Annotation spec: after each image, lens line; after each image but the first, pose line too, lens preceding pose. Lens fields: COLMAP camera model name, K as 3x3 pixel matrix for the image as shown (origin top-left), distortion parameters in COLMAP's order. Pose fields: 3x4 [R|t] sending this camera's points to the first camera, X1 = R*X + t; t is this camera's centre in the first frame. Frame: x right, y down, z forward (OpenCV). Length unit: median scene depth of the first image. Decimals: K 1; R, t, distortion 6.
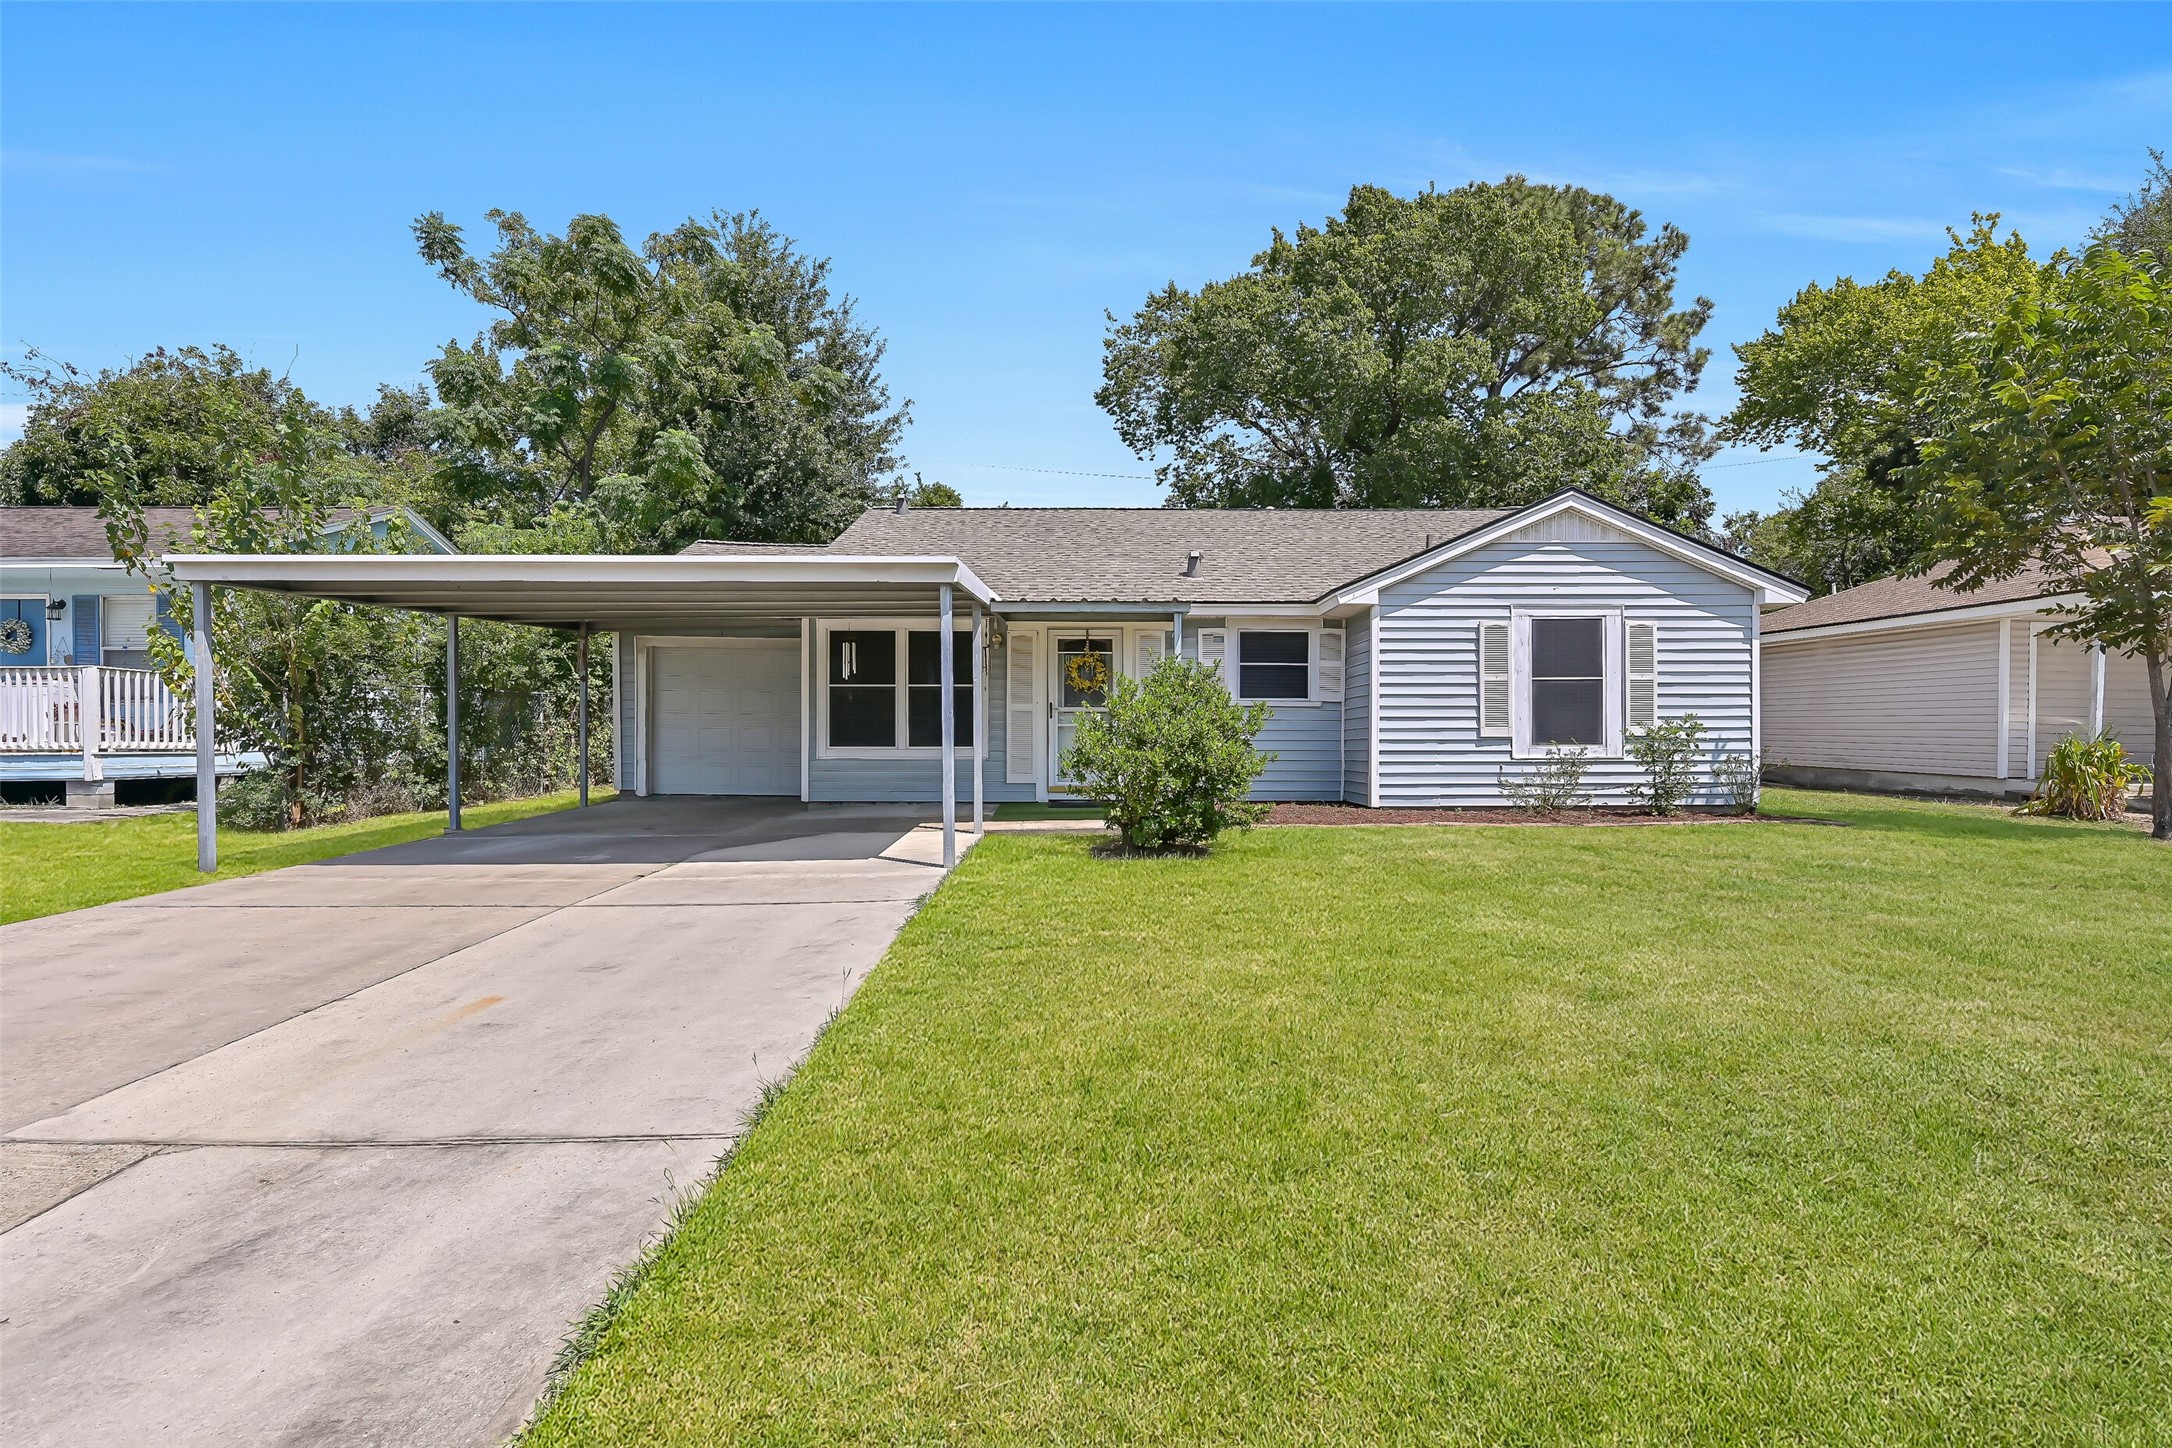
lens RADIAL K [[982.1, 0, 1086.0], [0, 982.1, 724.0], [0, 0, 1]] dist [-0.000412, 0.000432]
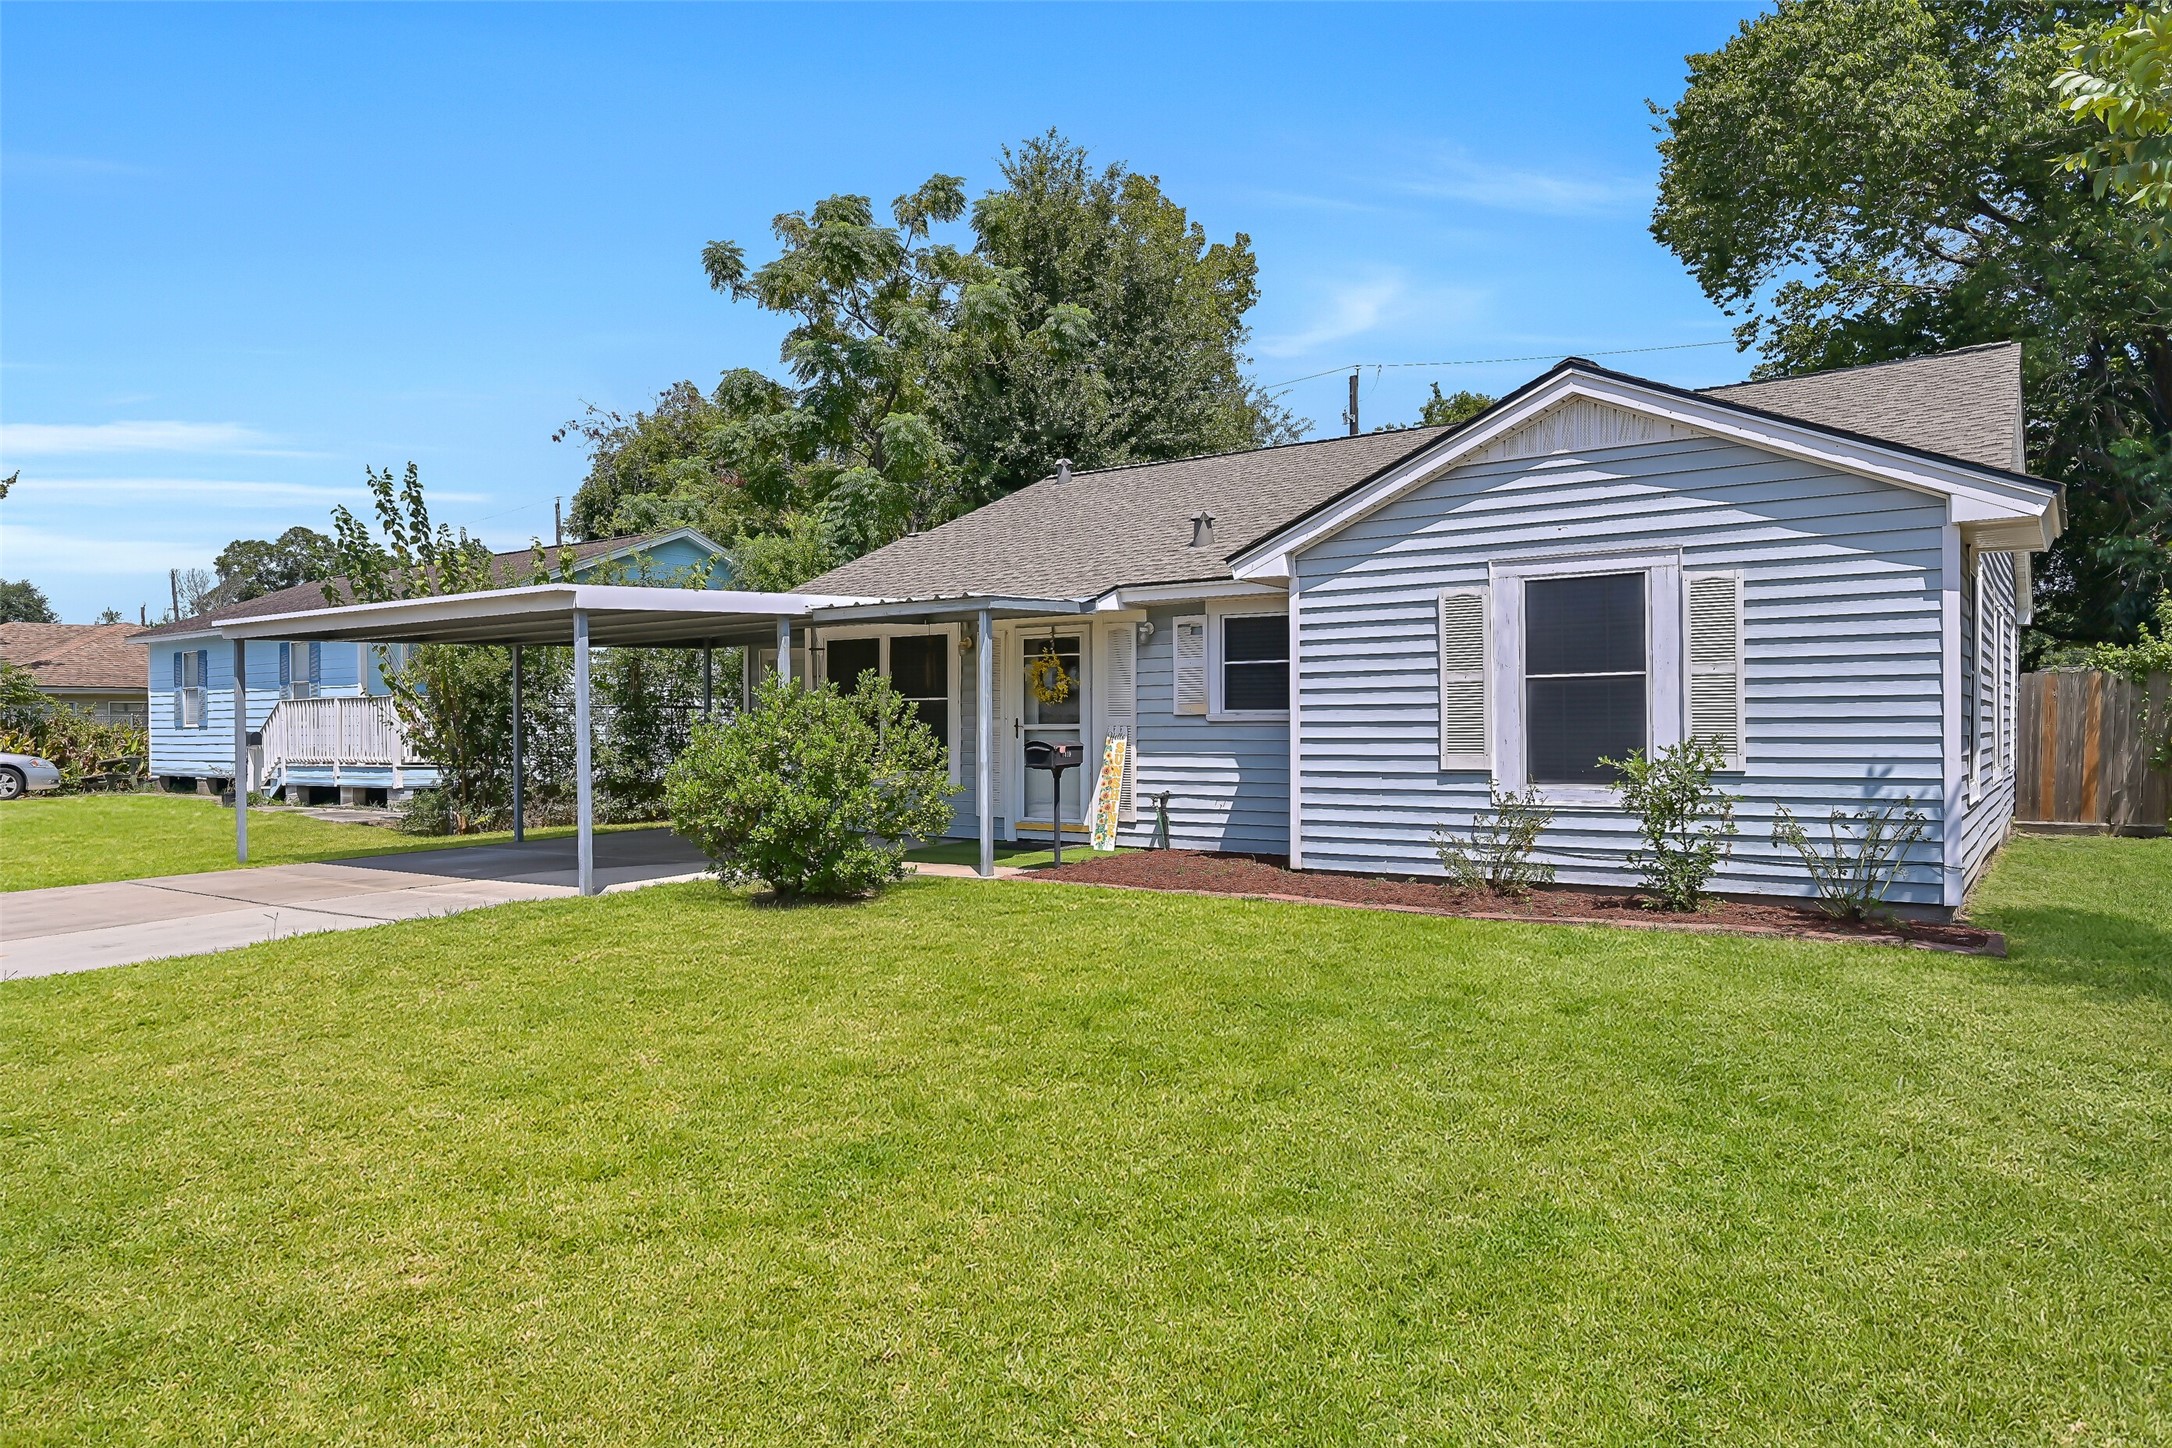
lens RADIAL K [[1385.3, 0, 1081.7], [0, 1385.3, 713.1], [0, 0, 1]] dist [-0.004808, -0.000181]
pose [[0.803950, -0.010064, -0.594611, 0.686882], [0.004355, 0.999930, -0.011036, -0.013452], [0.594681, 0.006283, 0.803938, 0.117001]]
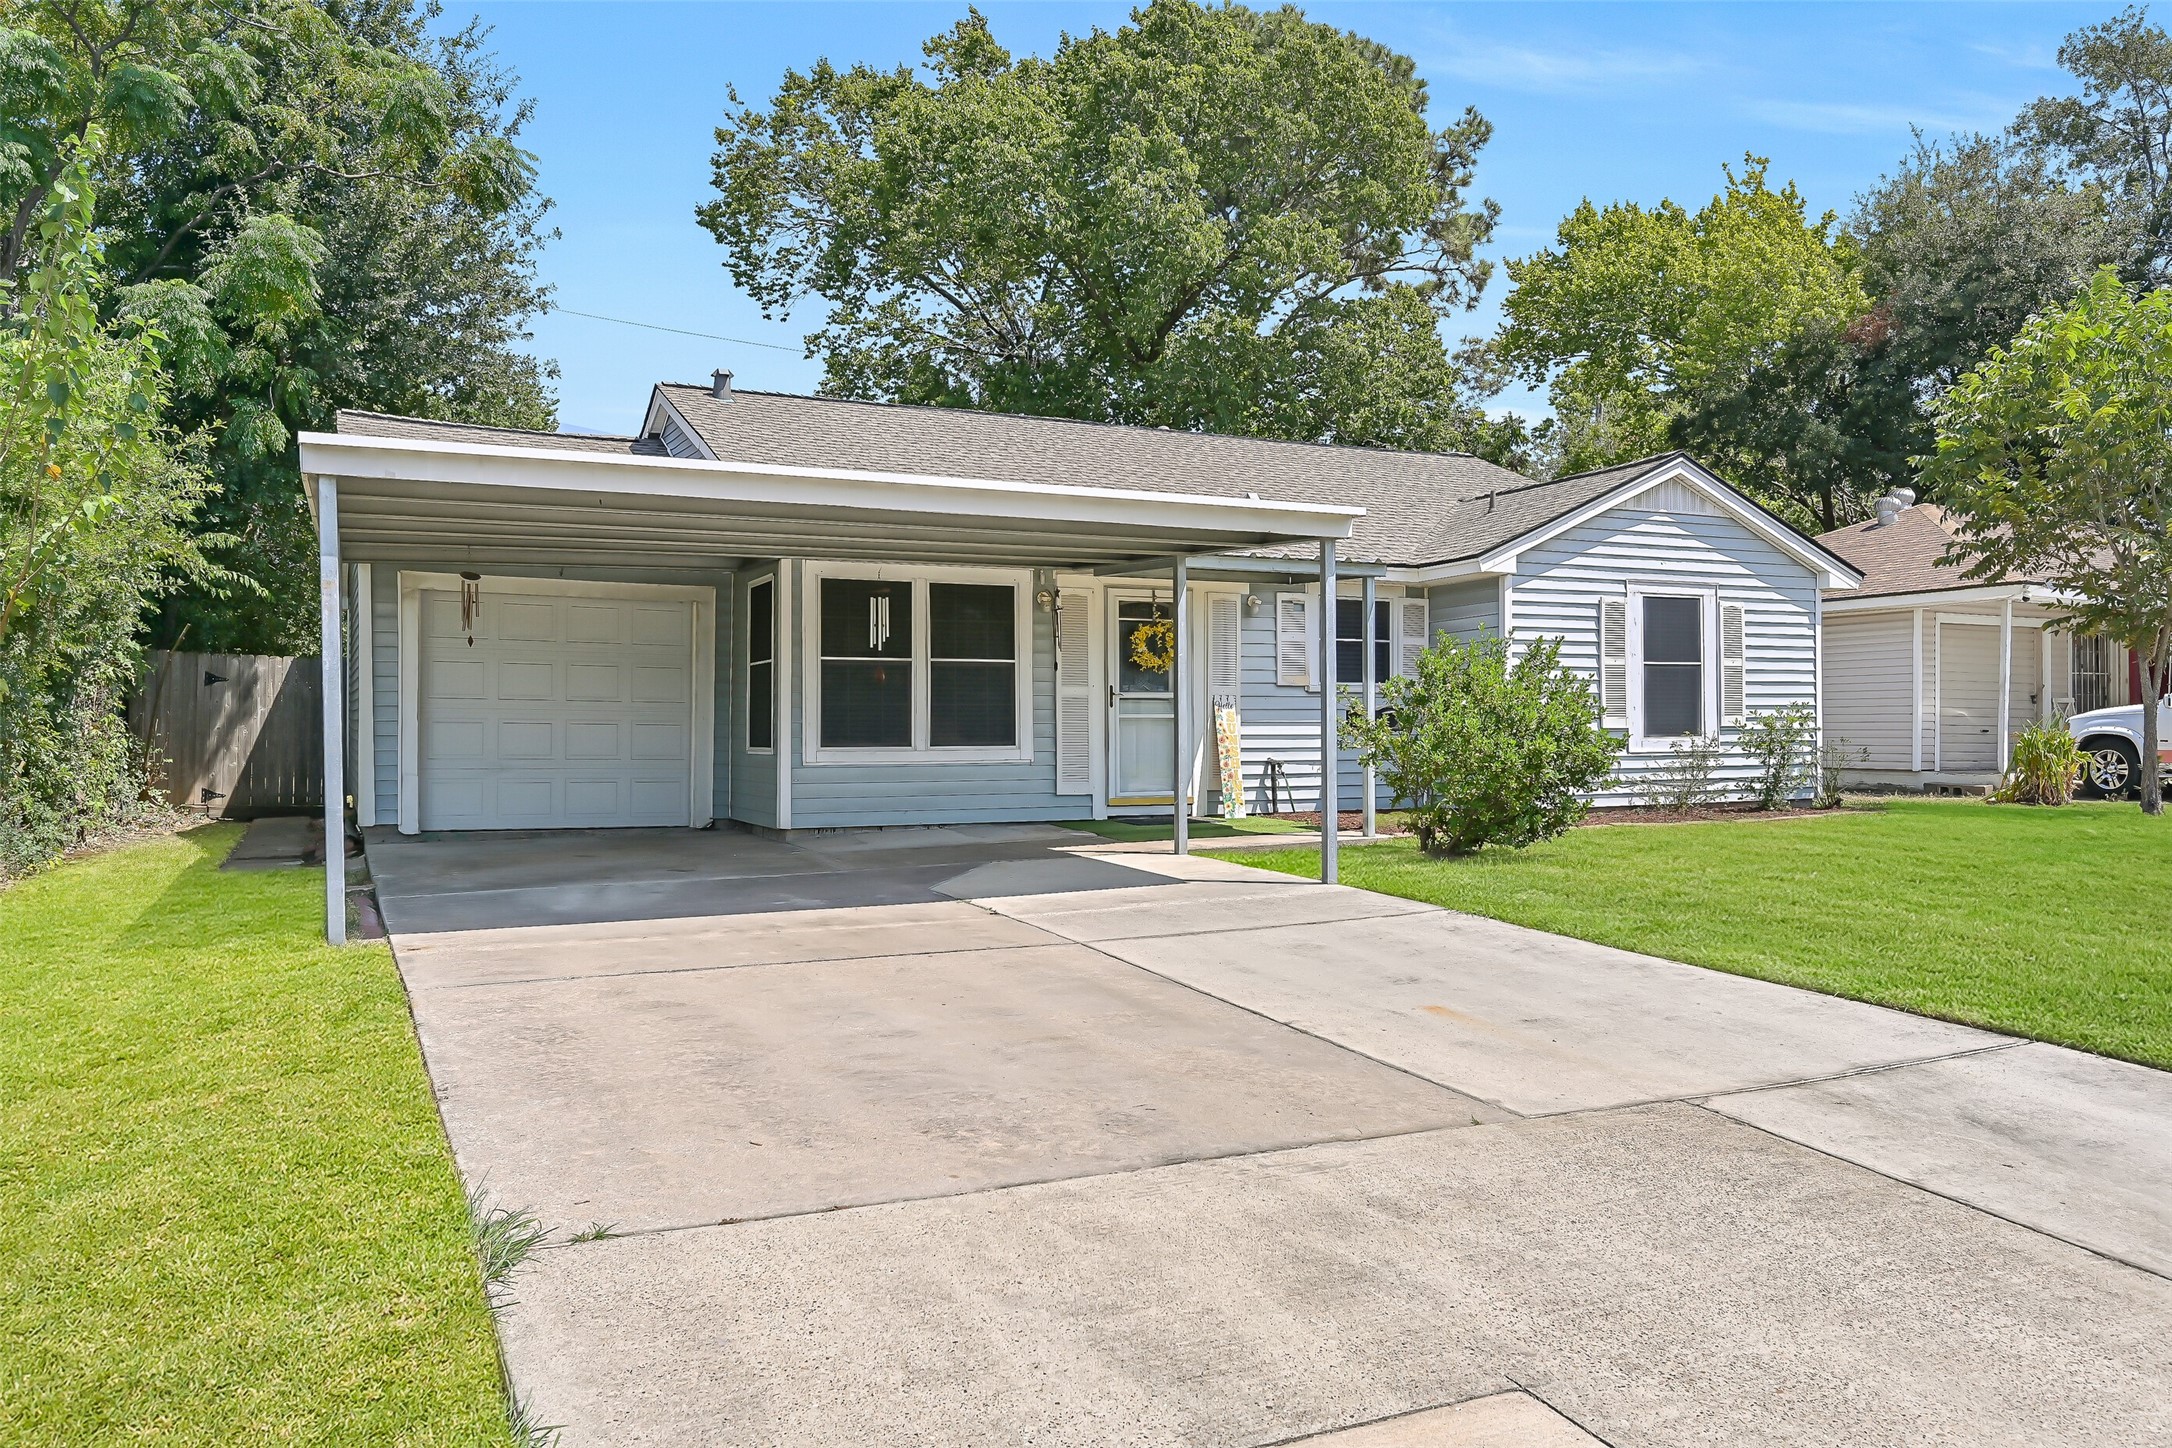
lens RADIAL K [[1548.1, 0, 1081.5], [0, 1548.1, 714.0], [0, 0, 1]] dist [-0.001115, 0.001558]
pose [[0.905294, 0.000077, 0.424785, -0.555589], [0.003189, 0.999971, -0.006977, 0.007703], [-0.424773, 0.007671, 0.905267, -0.051629]]
